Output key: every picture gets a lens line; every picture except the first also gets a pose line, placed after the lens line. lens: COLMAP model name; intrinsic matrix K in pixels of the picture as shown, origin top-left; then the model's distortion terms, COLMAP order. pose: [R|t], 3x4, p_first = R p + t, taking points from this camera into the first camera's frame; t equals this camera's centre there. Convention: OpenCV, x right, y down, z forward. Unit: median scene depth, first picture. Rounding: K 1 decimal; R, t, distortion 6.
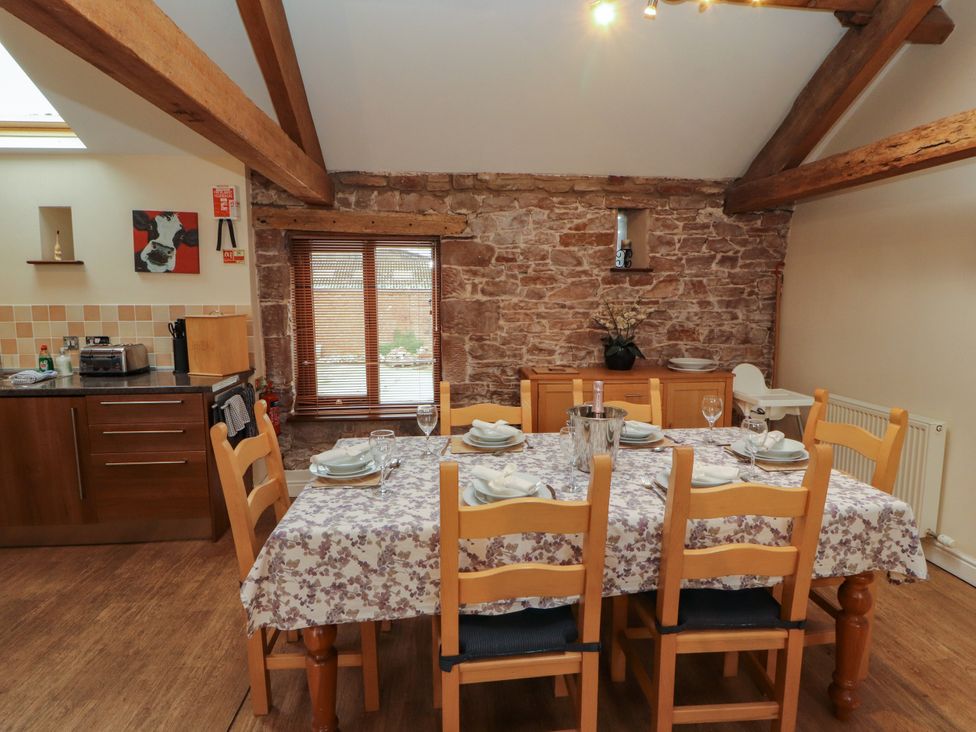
lens RADIAL K [[506.6, 0, 491.4], [0, 506.6, 349.7], [0, 0, 1]] dist [0.005882, -0.016706]
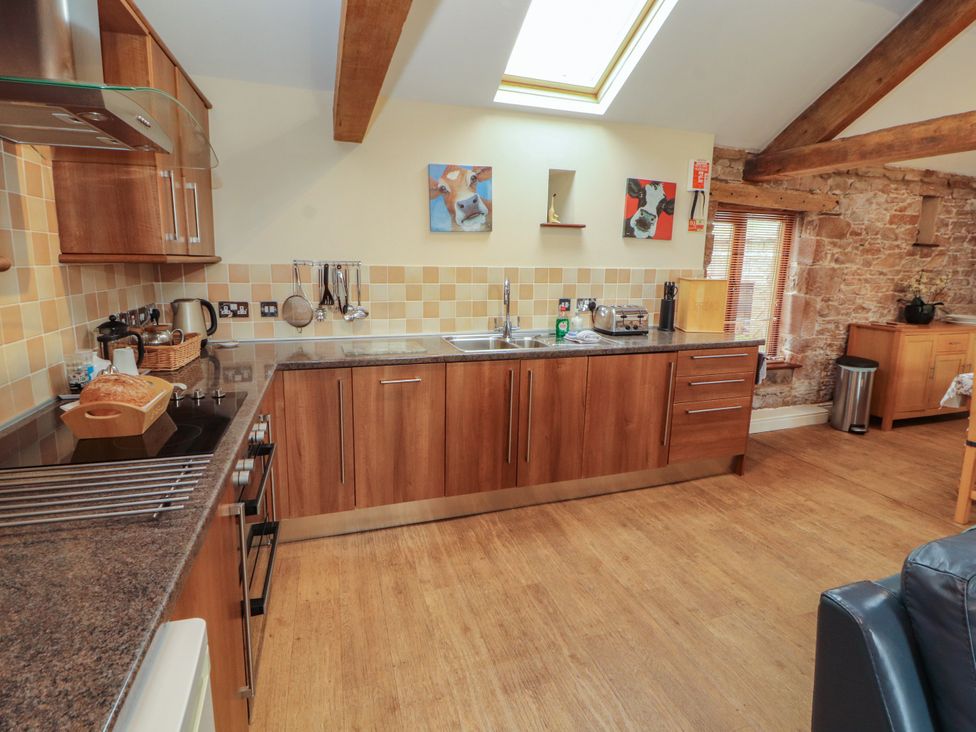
lens RADIAL K [[501.4, 0, 496.3], [0, 501.4, 343.5], [0, 0, 1]] dist [0.003499, -0.017259]
pose [[0.973979, -0.022638, 0.225507, -1.055963], [0.009422, 0.998183, 0.059511, 0.003696], [-0.226444, -0.055837, 0.972422, 0.020863]]
